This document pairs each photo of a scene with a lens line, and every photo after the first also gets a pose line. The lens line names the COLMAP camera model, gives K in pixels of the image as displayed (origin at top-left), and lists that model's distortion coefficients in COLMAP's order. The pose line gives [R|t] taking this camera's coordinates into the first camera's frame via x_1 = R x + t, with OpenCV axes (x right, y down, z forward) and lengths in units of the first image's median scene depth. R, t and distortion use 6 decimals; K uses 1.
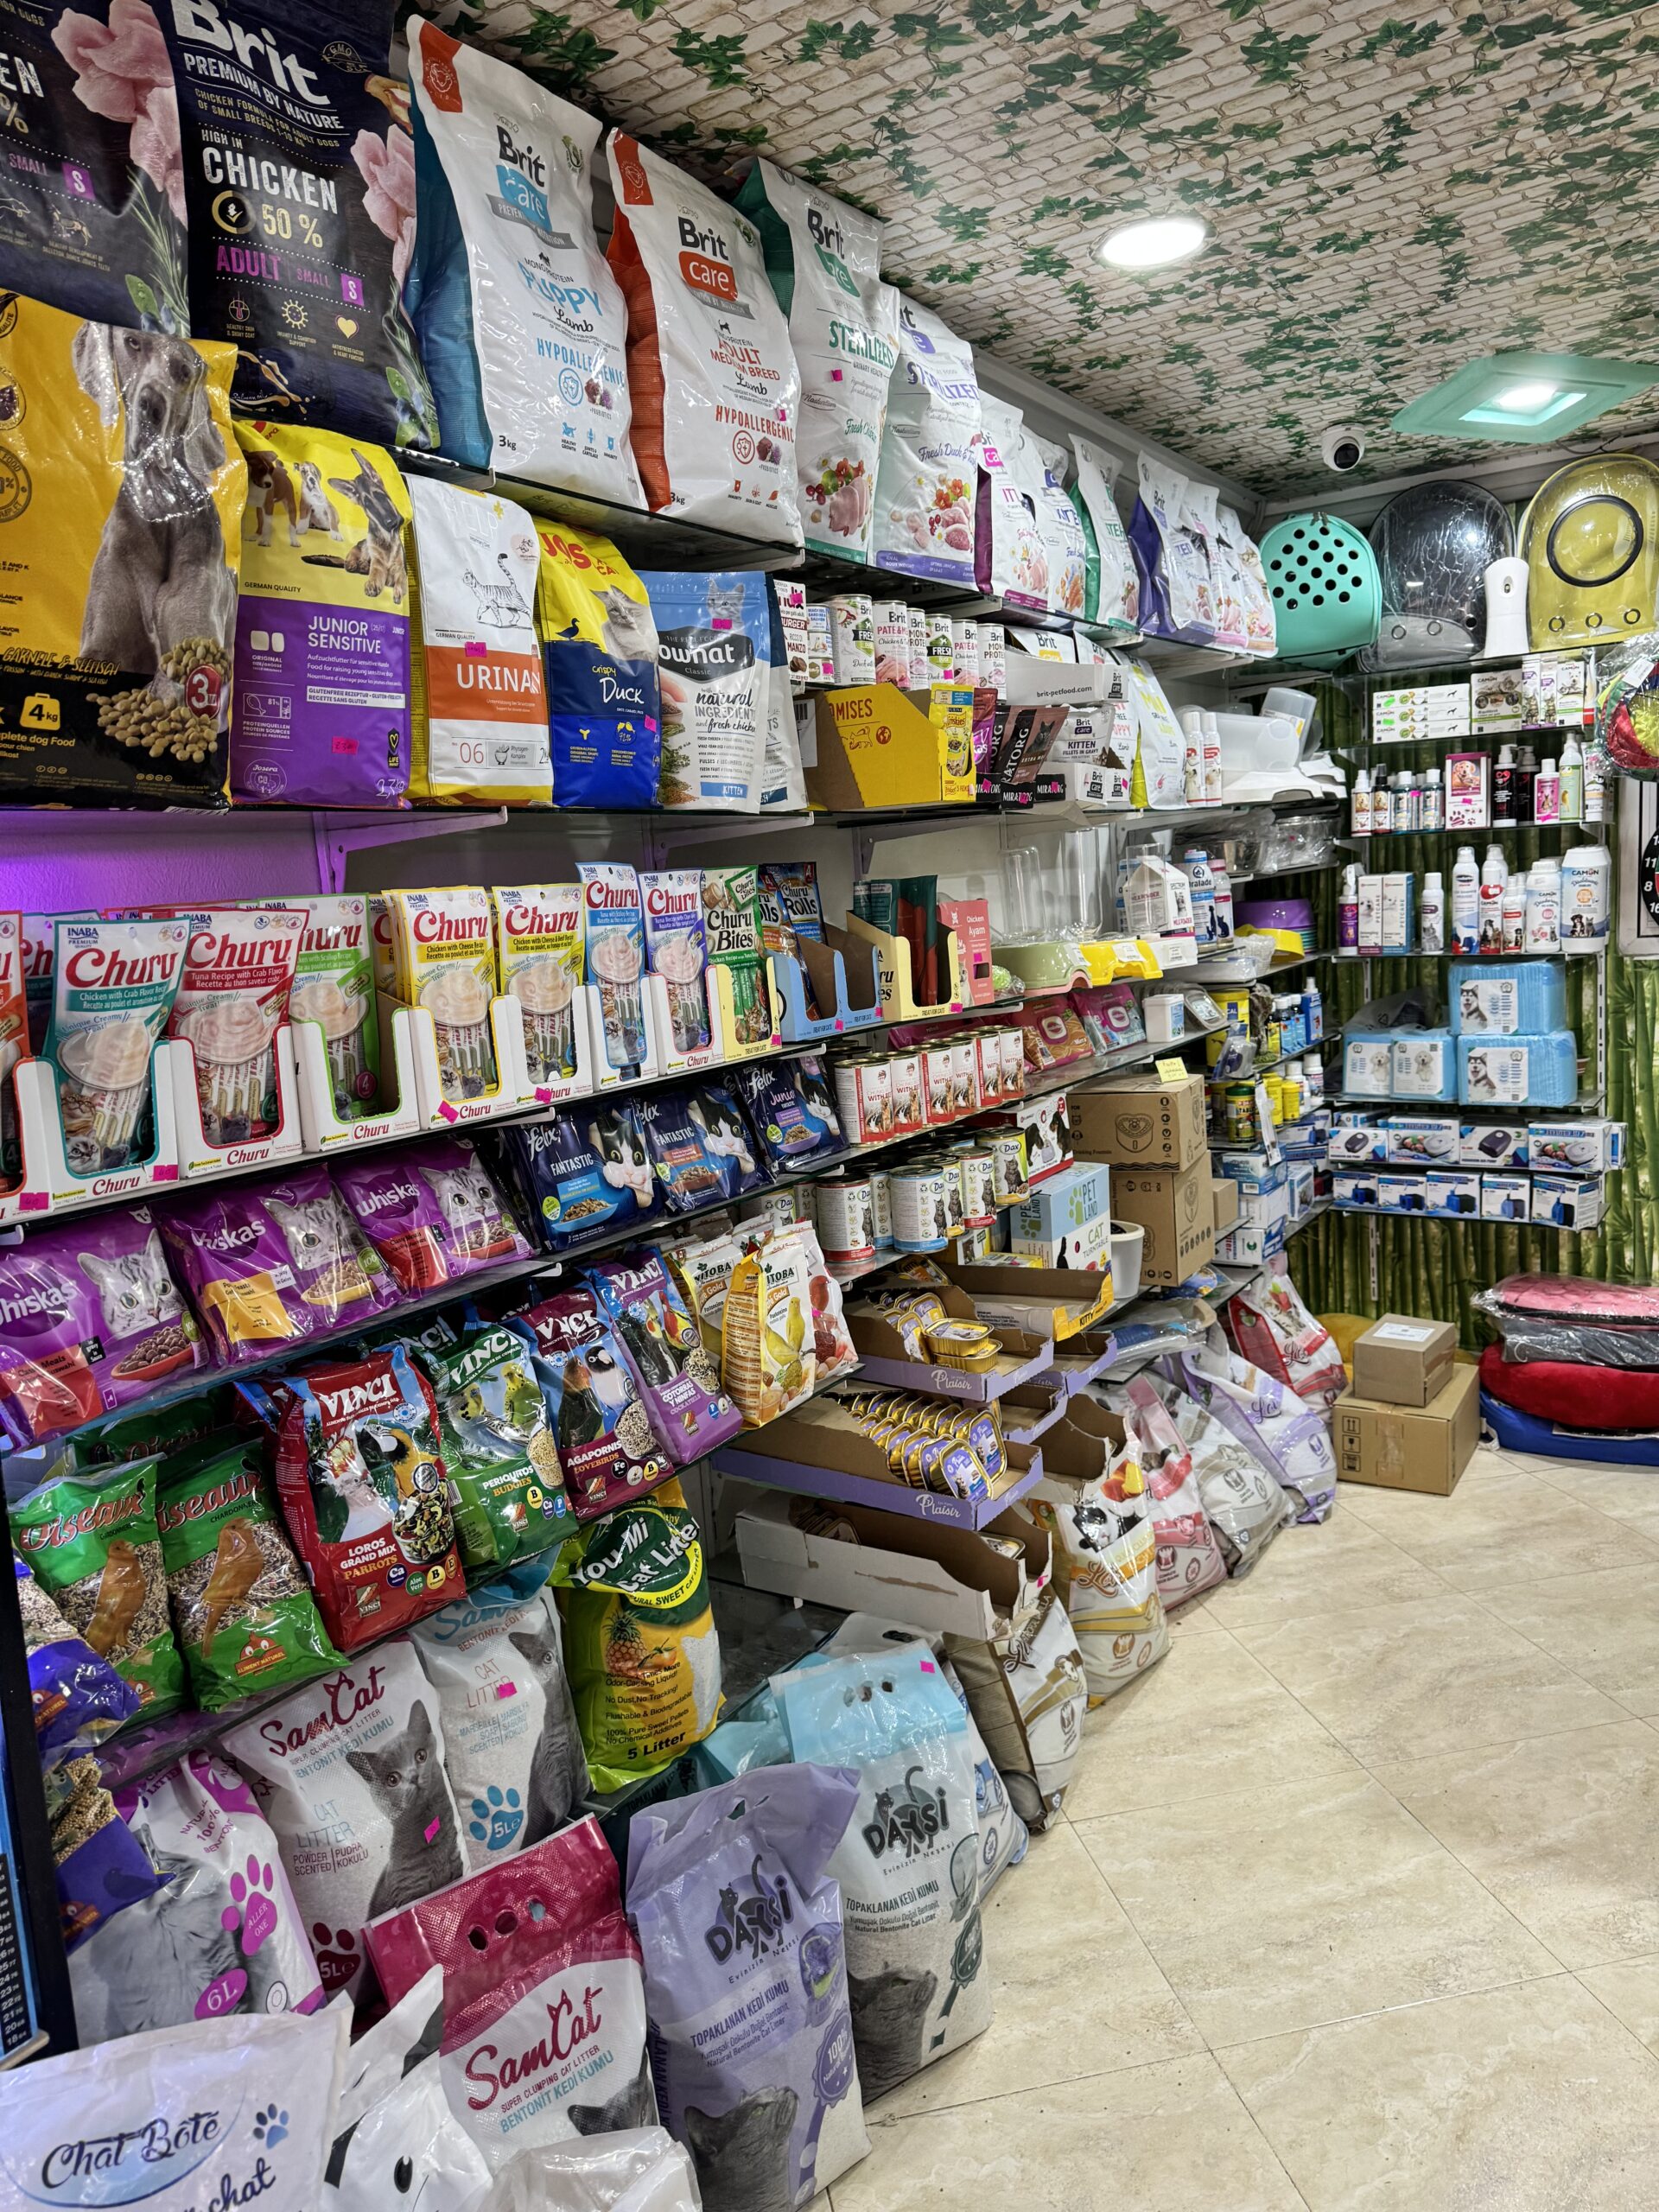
lens RADIAL K [[1558.1, 0, 834.2], [0, 1558.1, 1106.5], [0, 0, 1]] dist [0.030281, -0.030287]
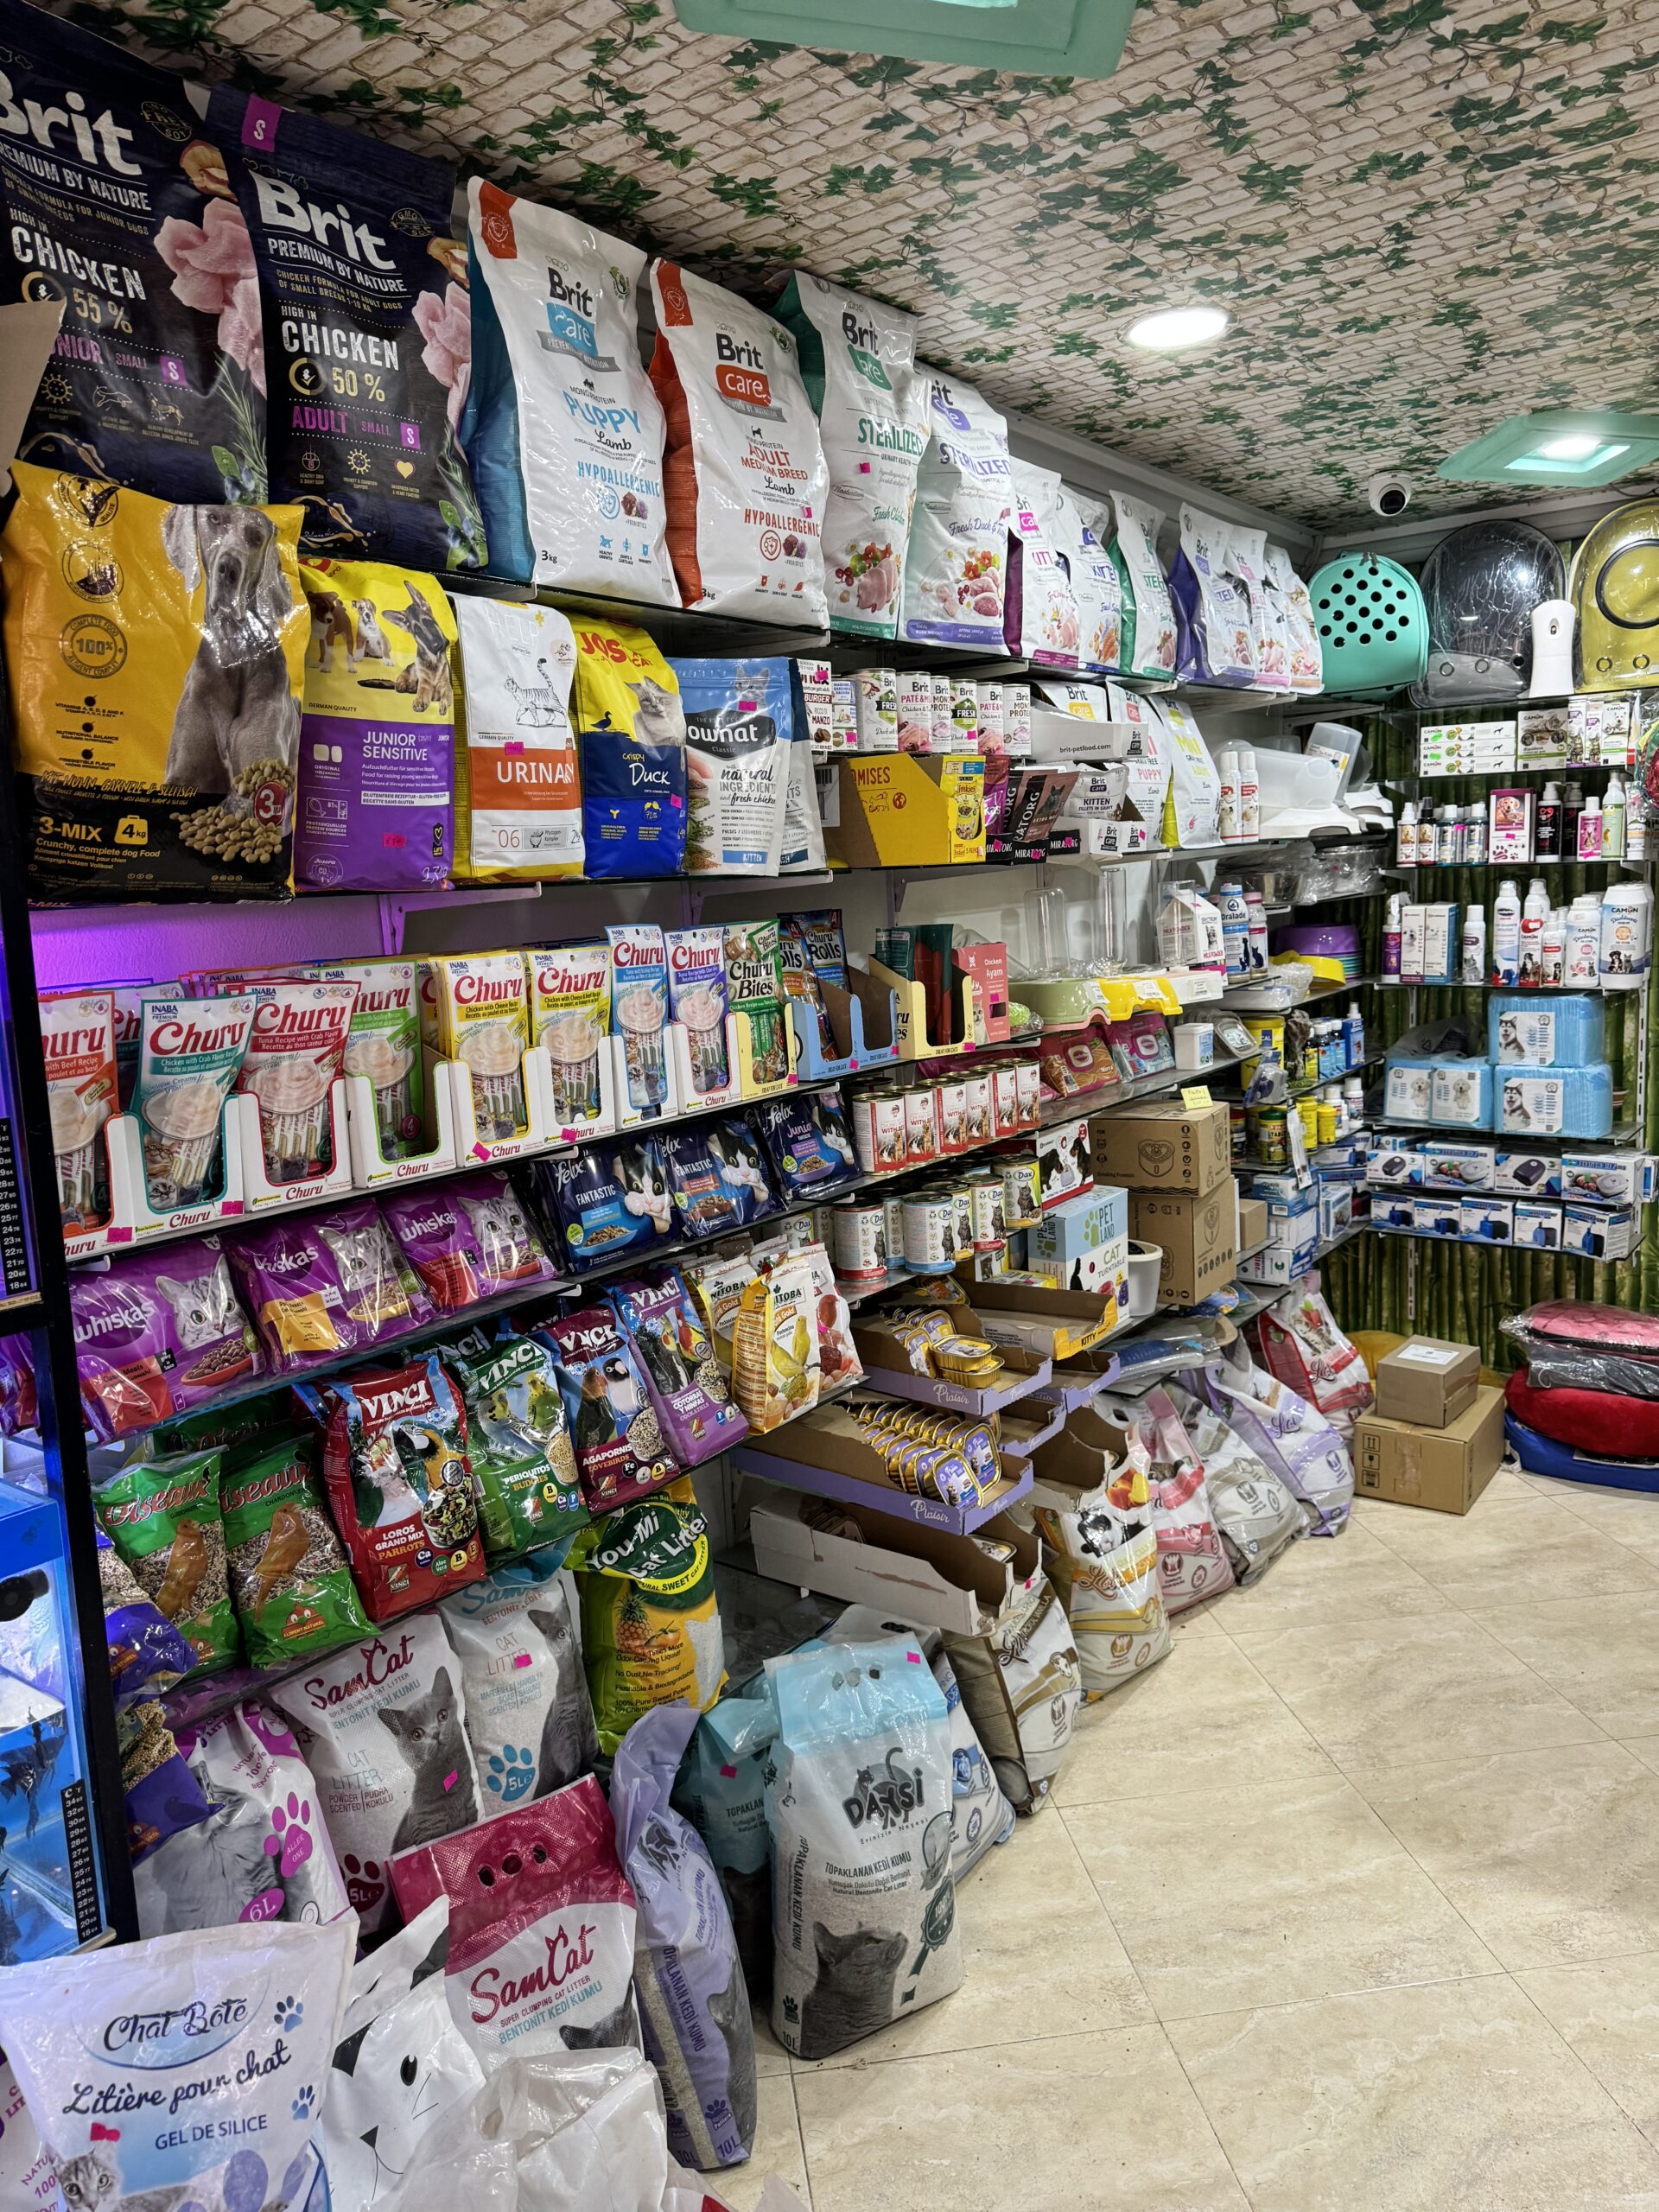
lens RADIAL K [[1558.1, 0, 826.8], [0, 1558.1, 1107.8], [0, 0, 1]] dist [0.030281, -0.030287]
pose [[0.997538, 0.028062, -0.064274, 0.053474], [-0.027149, 0.999518, 0.015044, -0.037205], [0.064665, -0.013262, 0.997819, -0.081420]]
